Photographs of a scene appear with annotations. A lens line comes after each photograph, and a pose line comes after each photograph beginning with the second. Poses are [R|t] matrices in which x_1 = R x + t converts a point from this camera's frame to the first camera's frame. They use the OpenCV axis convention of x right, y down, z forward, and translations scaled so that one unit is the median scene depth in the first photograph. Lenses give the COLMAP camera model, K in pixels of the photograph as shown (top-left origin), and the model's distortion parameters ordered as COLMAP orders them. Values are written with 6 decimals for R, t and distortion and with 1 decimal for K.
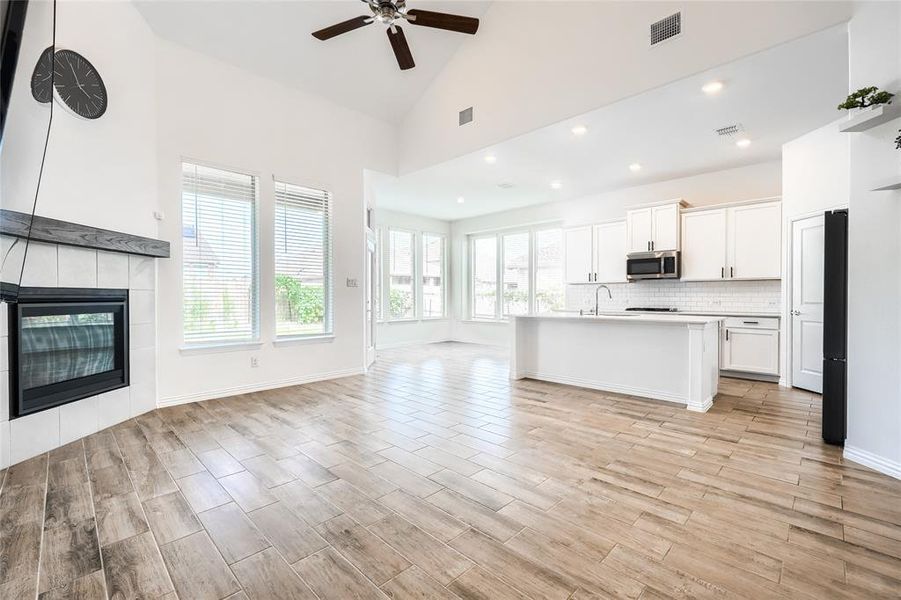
lens RADIAL K [[384.6, 0, 458.1], [0, 384.6, 295.0], [0, 0, 1]] dist [-0.010122, 0.005579]
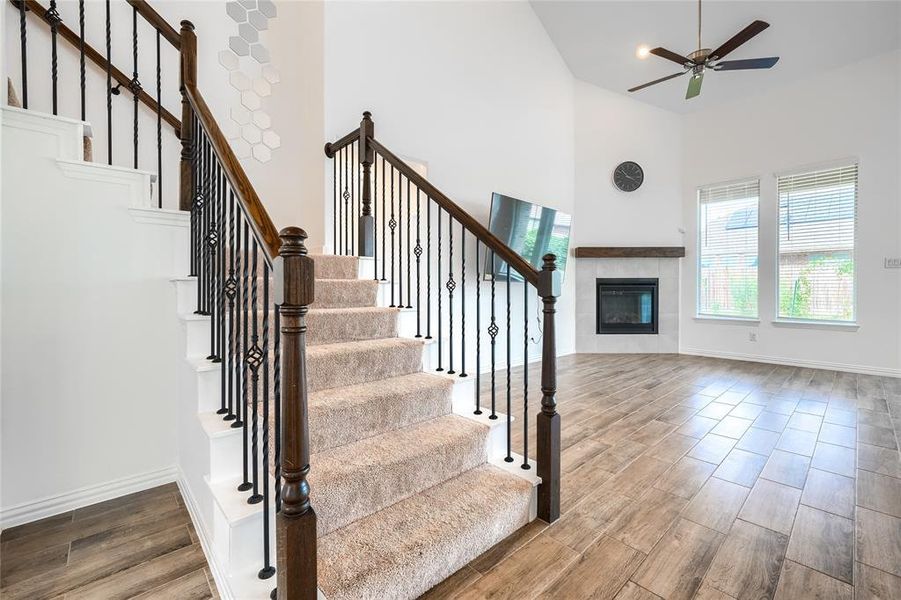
lens RADIAL K [[384.6, 0, 452.8], [0, 384.6, 292.5], [0, 0, 1]] dist [-0.010122, 0.005579]
pose [[-0.047507, 0.013890, -0.998774, 0.918961], [0.006356, 0.999887, 0.013604, 0.019389], [0.998851, -0.005702, -0.047590, 0.153692]]
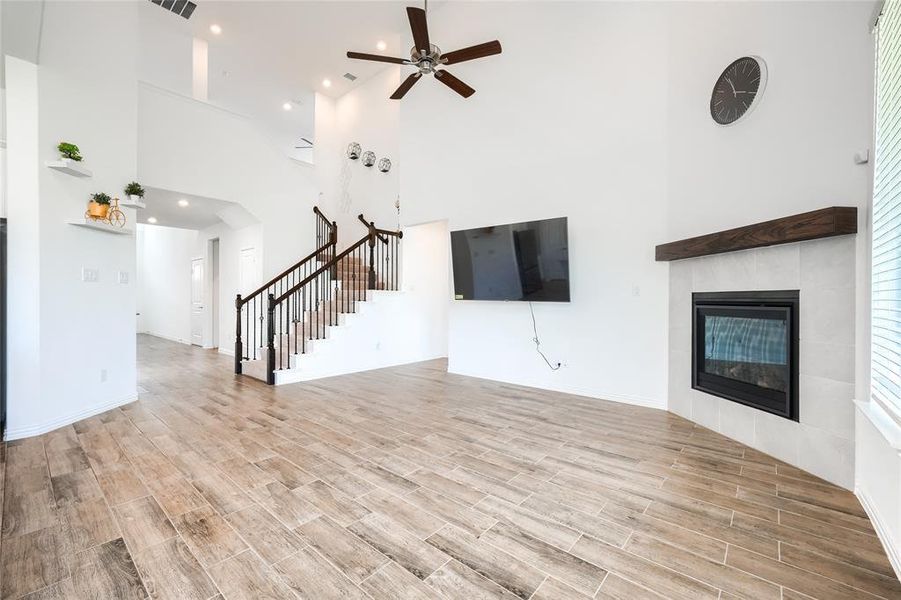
lens RADIAL K [[384.6, 0, 457.5], [0, 384.6, 302.3], [0, 0, 1]] dist [-0.010122, 0.005579]
pose [[-0.998100, -0.000007, -0.061621, -0.160188], [-0.000240, 0.999993, 0.003785, 0.003609], [0.061620, 0.003792, -0.998092, 1.689984]]
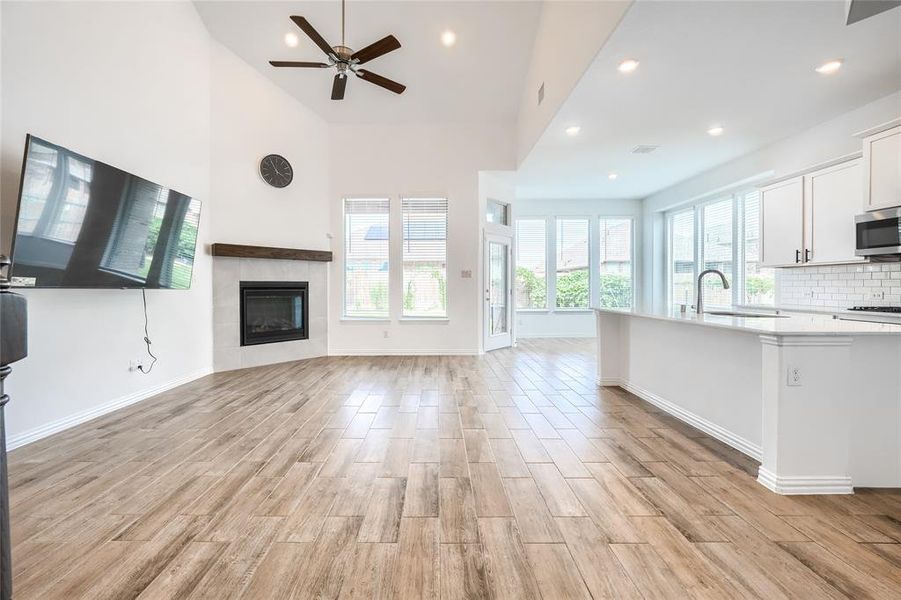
lens RADIAL K [[365.2, 0, 439.3], [0, 365.2, 289.5], [0, 0, 1]] dist [-0.010933, 0.000547]
pose [[0.698886, 0.007501, -0.715194, 0.698145], [0.003452, 0.999898, 0.013860, -0.002788], [0.715225, -0.012155, 0.698789, 0.287736]]
